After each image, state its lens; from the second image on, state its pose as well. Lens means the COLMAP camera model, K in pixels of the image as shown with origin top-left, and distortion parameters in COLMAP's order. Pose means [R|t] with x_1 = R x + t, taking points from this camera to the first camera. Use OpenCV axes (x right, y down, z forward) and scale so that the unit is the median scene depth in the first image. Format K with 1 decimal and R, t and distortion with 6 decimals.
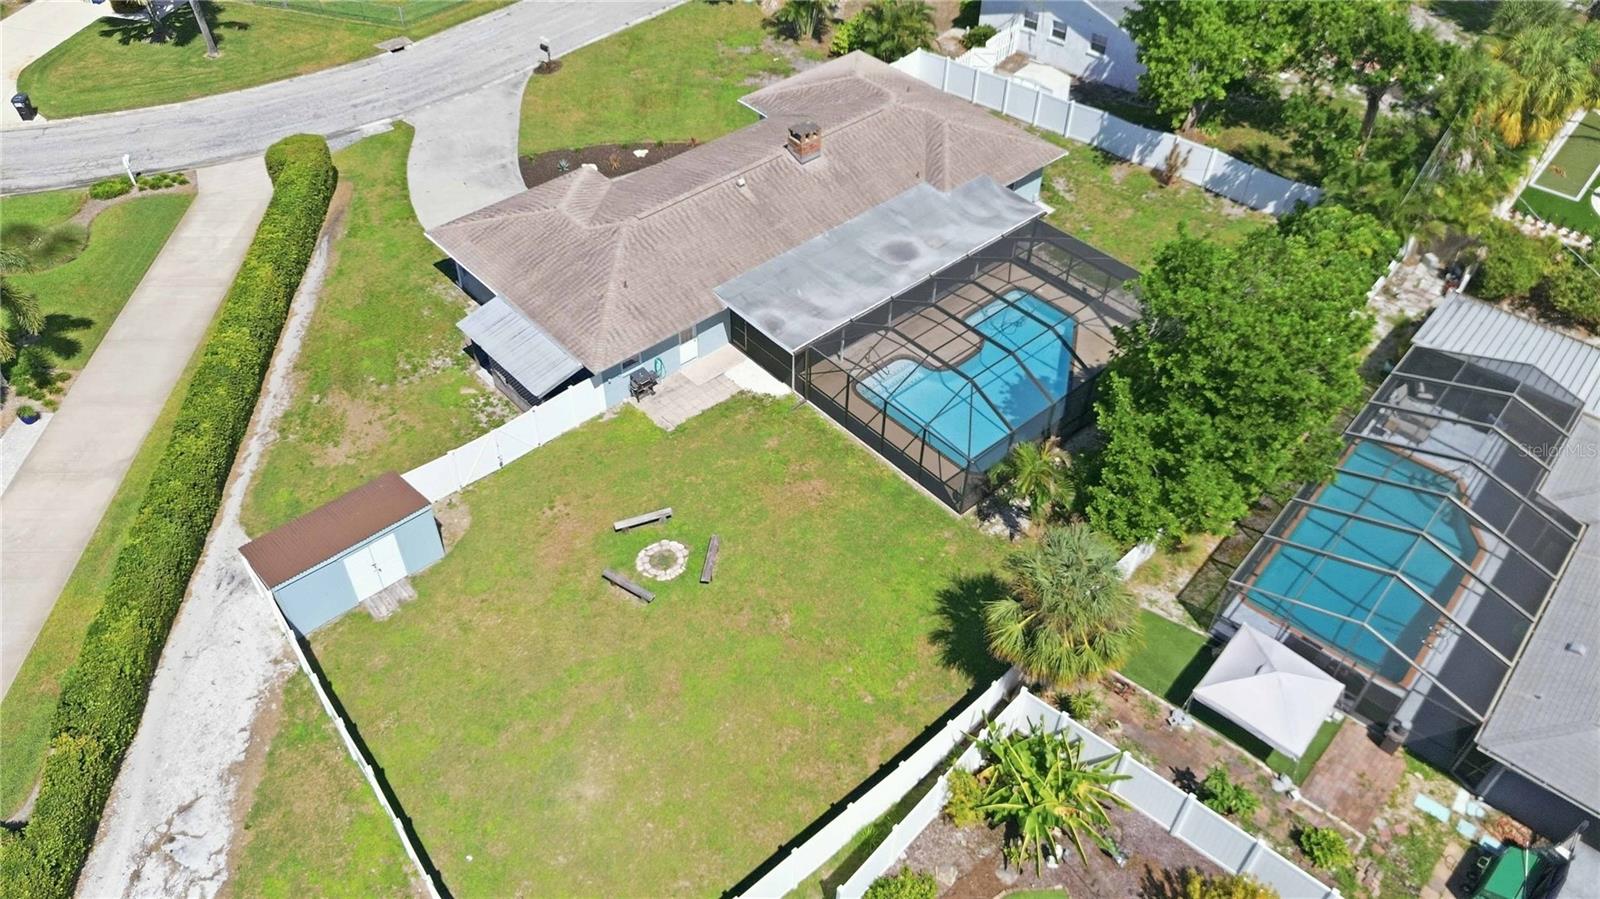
lens RADIAL K [[1146.1, 0, 793.7], [0, 1146.1, 448.0], [0, 0, 1]] dist [0.044408, -0.034347]
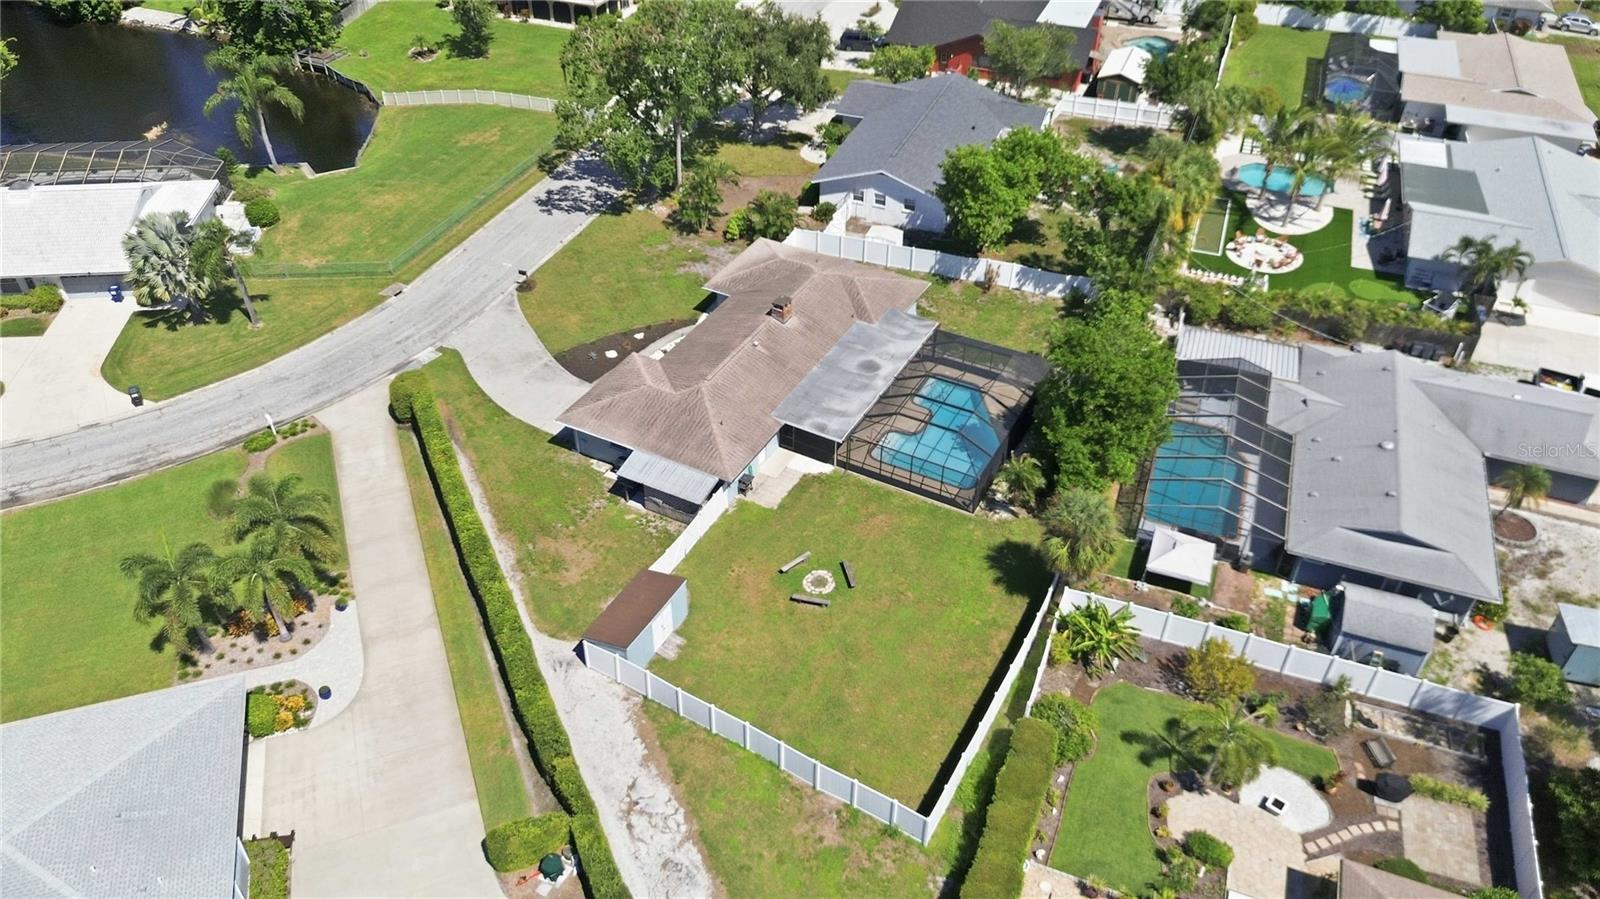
lens RADIAL K [[1138.5, 0, 789.2], [0, 1138.5, 452.3], [0, 0, 1]] dist [0.069382, -0.081162]
pose [[0.941242, -0.219153, 0.256975, -0.429490], [0.240080, 0.969321, -0.052704, -0.003514], [-0.237541, 0.111302, 0.964980, -0.447404]]
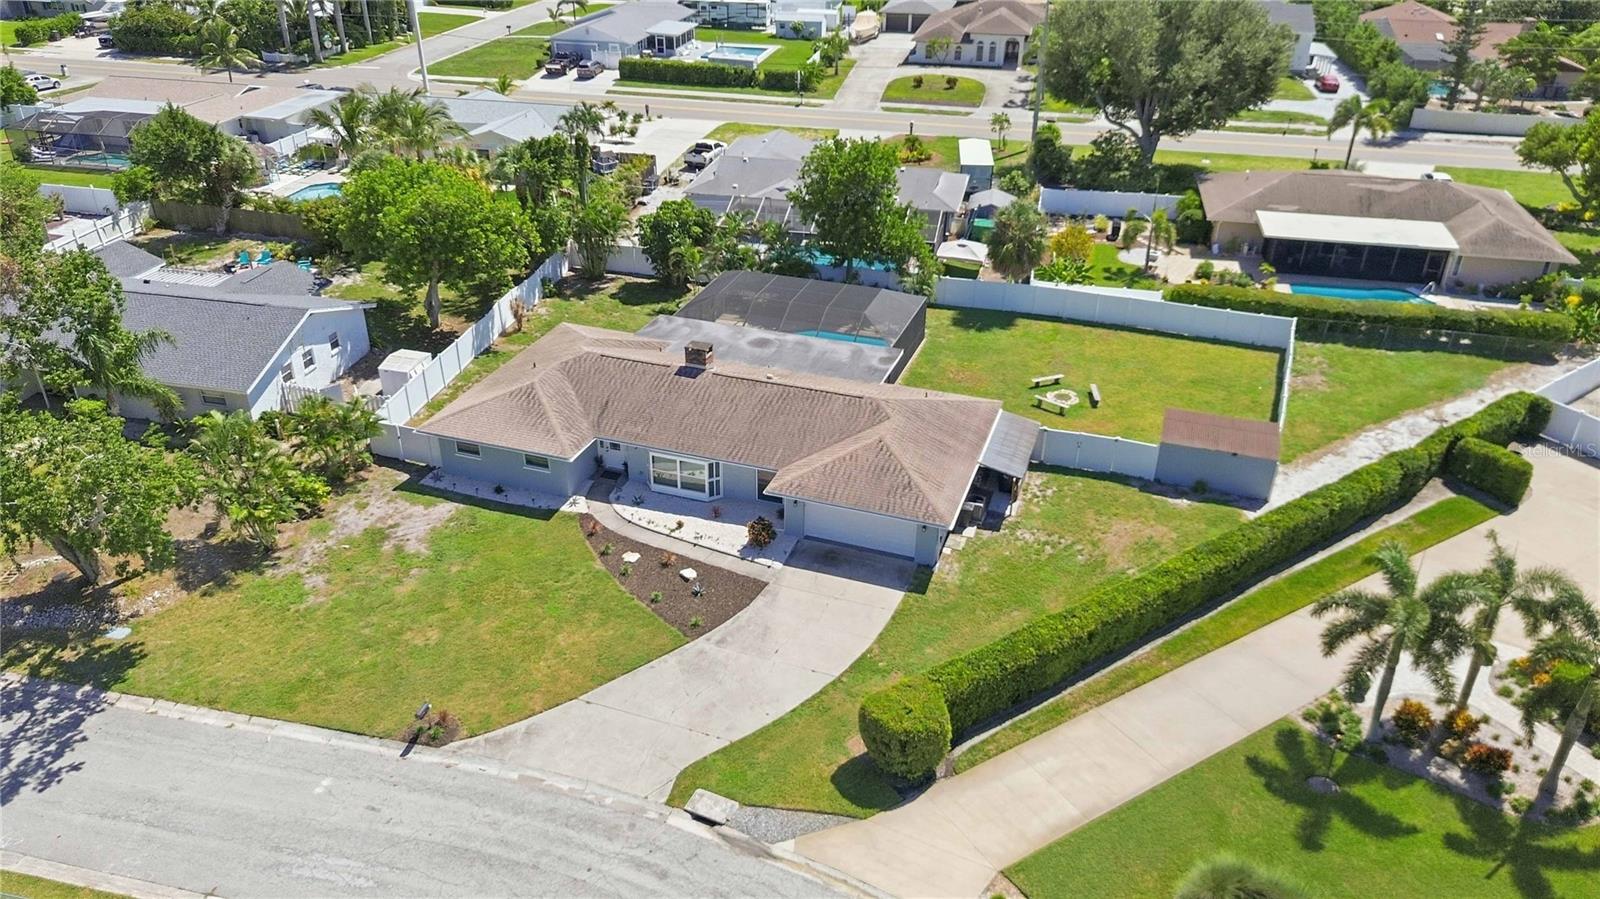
lens RADIAL K [[1146.1, 0, 793.7], [0, 1146.1, 448.0], [0, 0, 1]] dist [0.044408, -0.034347]
pose [[-0.484504, -0.436552, 0.758076, -0.992045], [0.595565, 0.470126, 0.651370, -0.961206], [-0.640748, 0.767075, 0.032217, 1.027947]]
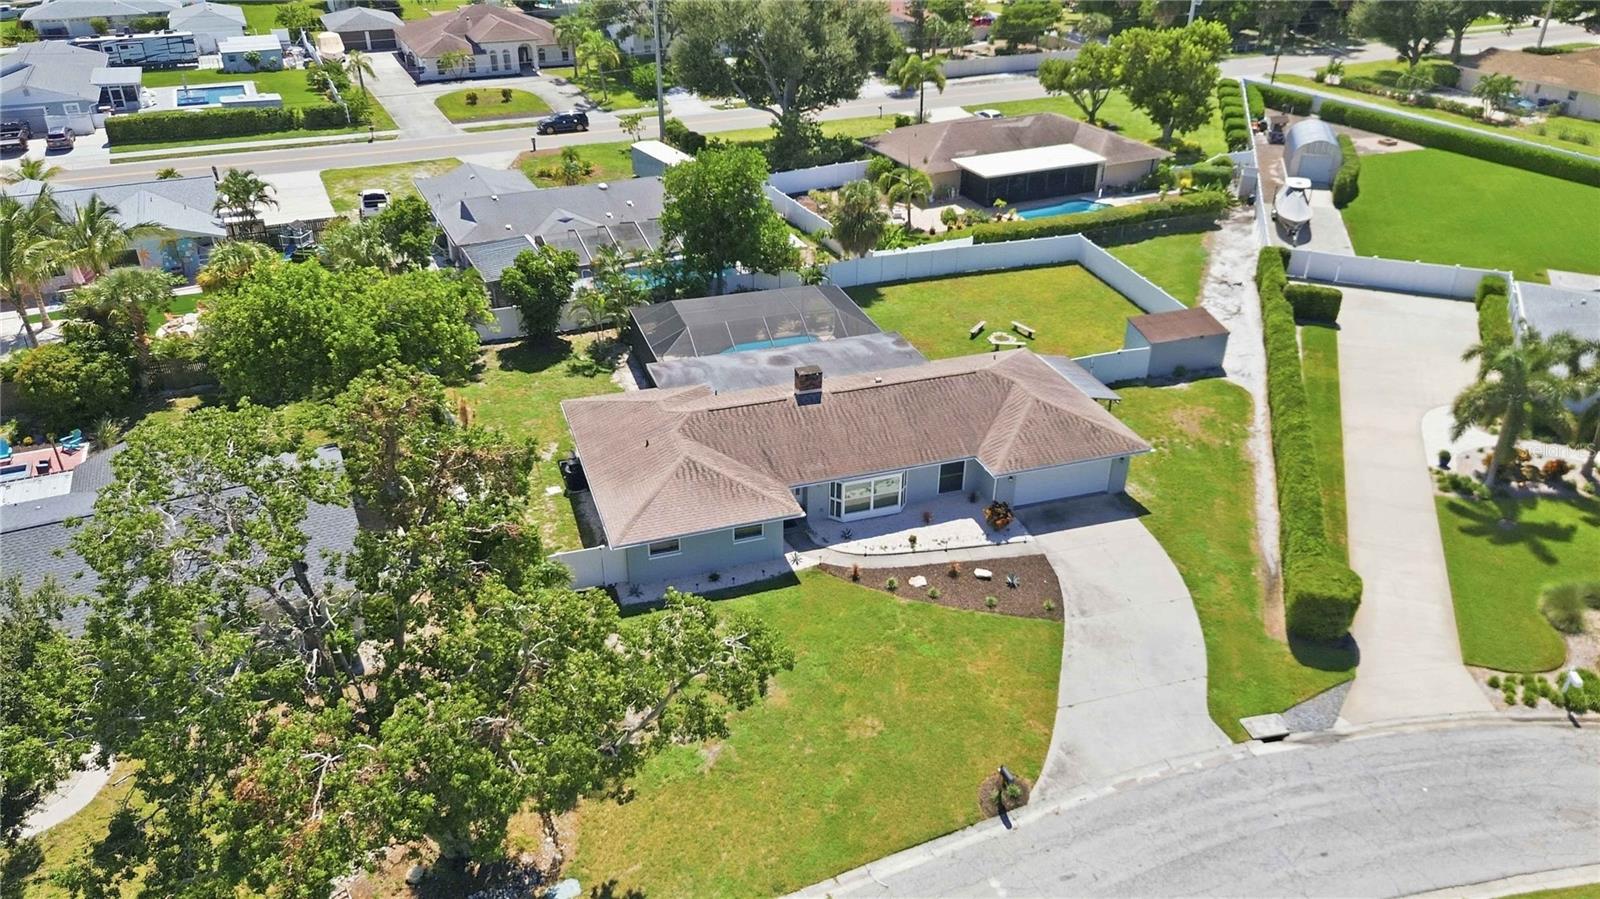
lens RADIAL K [[1146.1, 0, 793.7], [0, 1146.1, 448.0], [0, 0, 1]] dist [0.044408, -0.034347]
pose [[-0.917814, -0.204668, 0.340189, -0.388432], [0.263910, 0.325624, 0.907921, -1.327295], [-0.296596, 0.923082, -0.244848, 1.410940]]
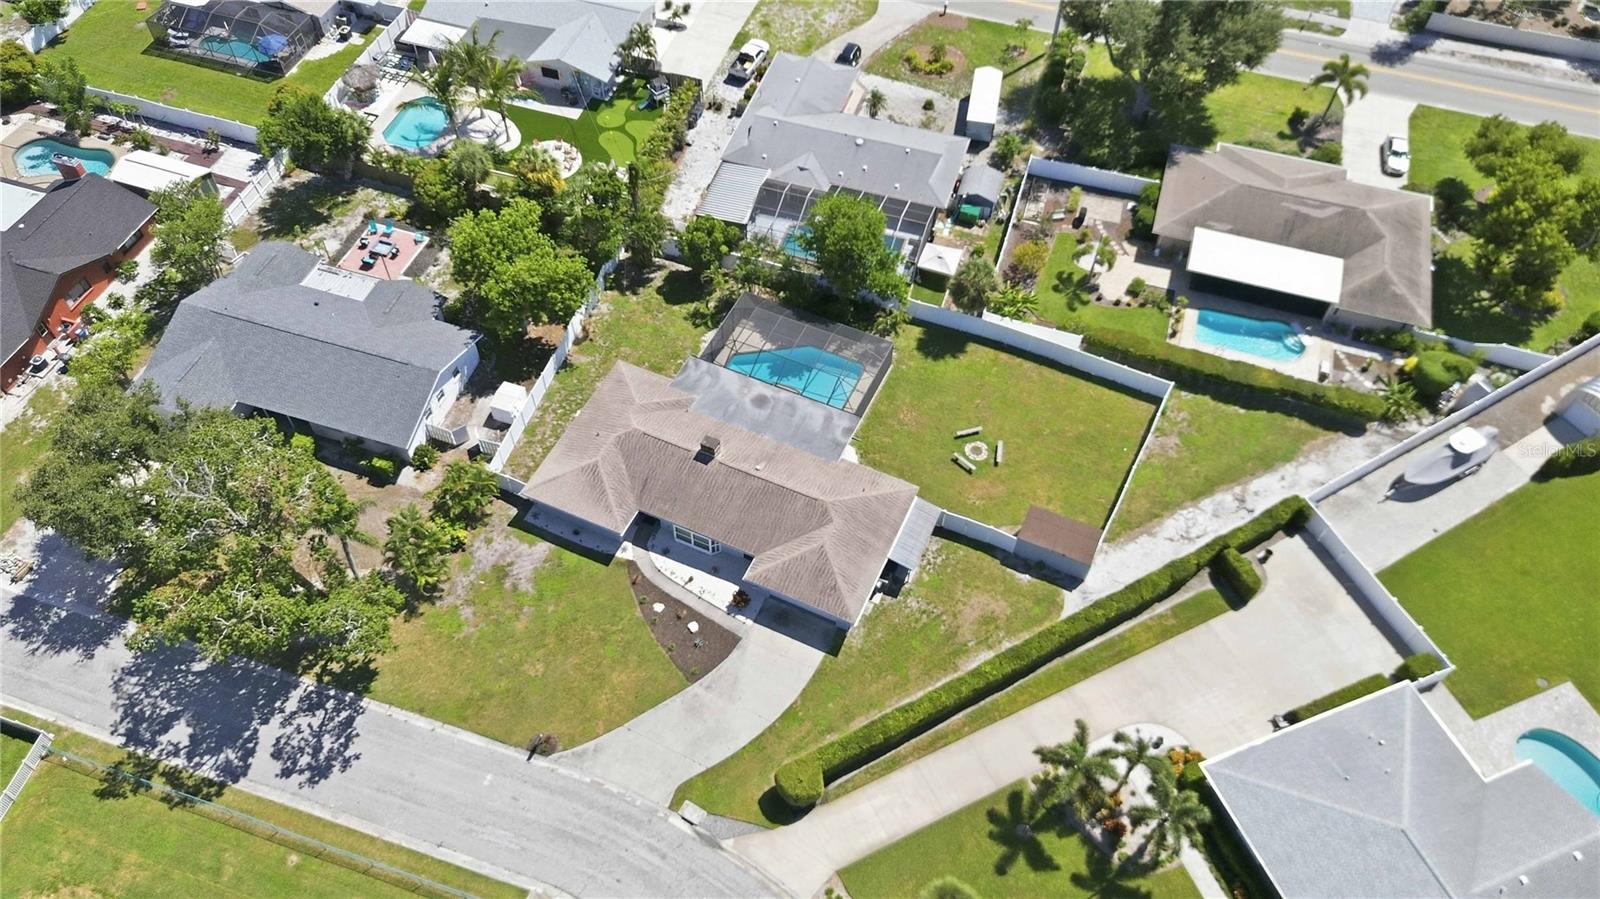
lens RADIAL K [[1146.1, 0, 793.7], [0, 1146.1, 448.0], [0, 0, 1]] dist [0.044408, -0.034347]
pose [[-0.401633, -0.742491, 0.536095, -0.970532], [0.617592, 0.212648, 0.757206, -1.515750], [-0.676218, 0.635207, 0.373150, 0.325663]]
